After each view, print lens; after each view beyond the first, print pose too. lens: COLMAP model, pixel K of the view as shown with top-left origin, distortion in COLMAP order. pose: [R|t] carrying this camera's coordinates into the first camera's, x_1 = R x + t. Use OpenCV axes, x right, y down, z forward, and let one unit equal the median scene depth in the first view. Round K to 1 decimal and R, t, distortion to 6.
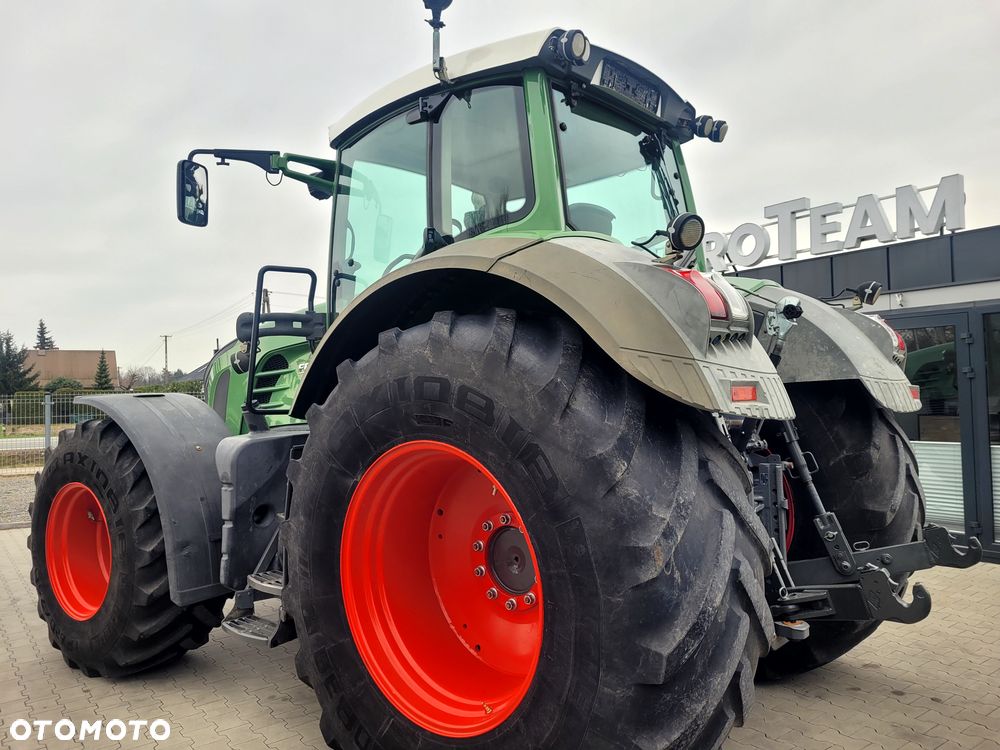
lens RADIAL K [[754.4, 0, 503.7], [0, 754.4, 384.4], [0, 0, 1]] dist [0.032228, -0.004045]
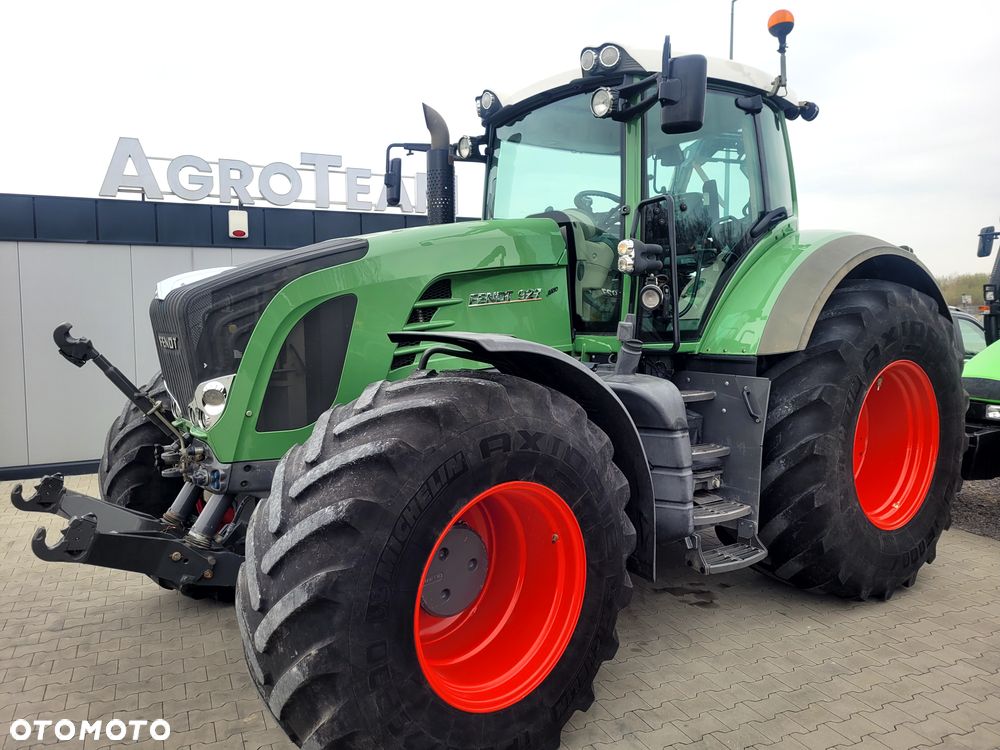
lens RADIAL K [[751.7, 0, 498.2], [0, 751.7, 379.5], [0, 0, 1]] dist [0.040895, -0.003282]
pose [[0.213640, -0.063989, 0.974814, -1.310277], [-0.014461, 0.997536, 0.068650, 0.010382], [-0.976805, -0.028763, 0.212188, 1.028815]]
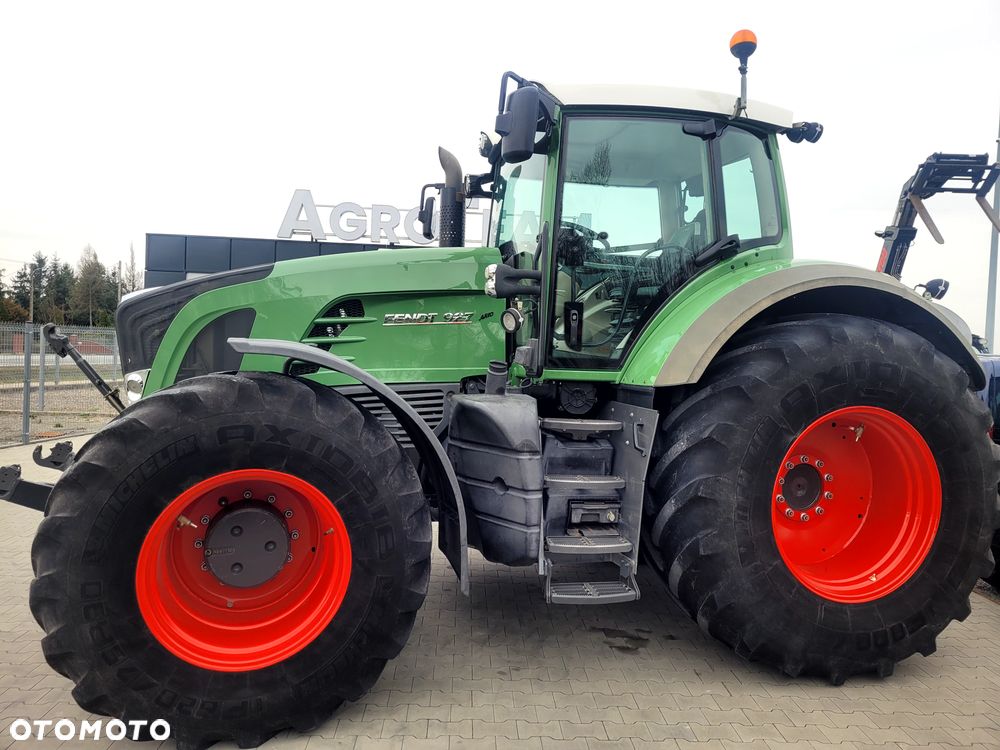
lens RADIAL K [[749.9, 0, 500.0], [0, 749.9, 375.0], [0, 0, 1]] dist [0.076501, -0.074452]
pose [[0.556875, 0.018049, 0.830400, -1.156909], [-0.065985, 0.997565, 0.022567, 0.018892], [-0.827971, -0.067361, 0.556711, 0.524970]]
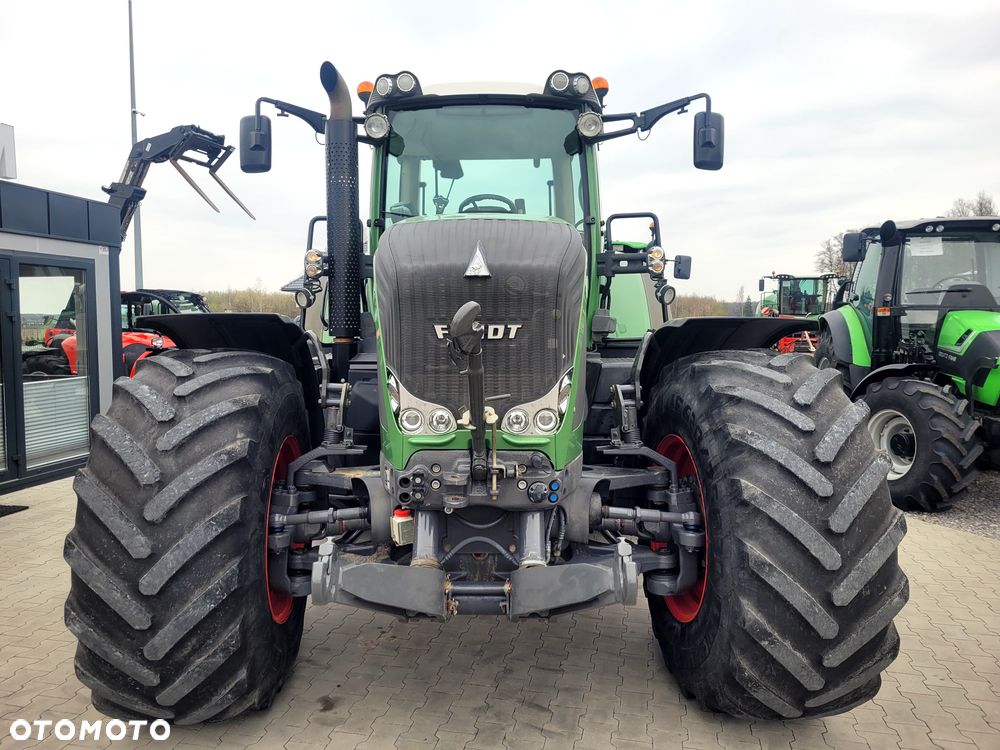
lens RADIAL K [[757.4, 0, 489.3], [0, 757.4, 372.3], [0, 0, 1]] dist [0.031446, -0.003981]
pose [[-0.655149, -0.024489, 0.755102, -1.063086], [0.007528, 0.999213, 0.038937, 0.042827], [-0.755462, 0.031194, -0.654450, 2.010569]]
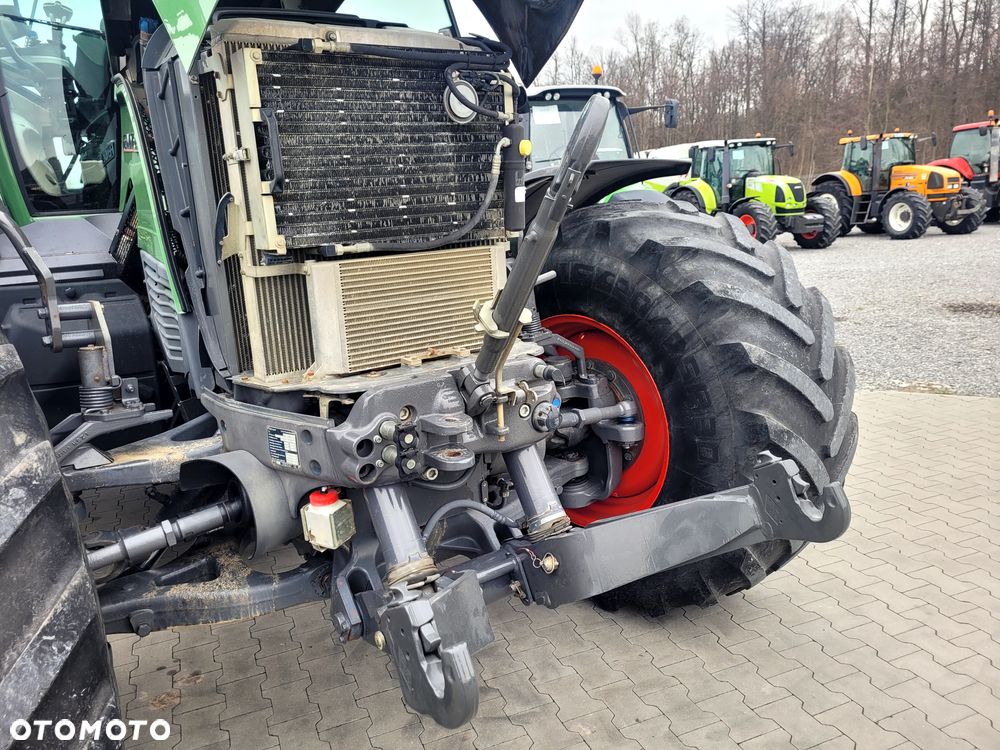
lens RADIAL K [[771.2, 0, 500.0], [0, 771.2, 375.0], [0, 0, 1]] dist [0.042104, -0.001153]
pose [[-0.970930, 0.060725, 0.231534, -0.647832], [0.107828, 0.974541, 0.196578, 0.057697], [-0.213702, 0.215829, -0.952759, 1.992972]]
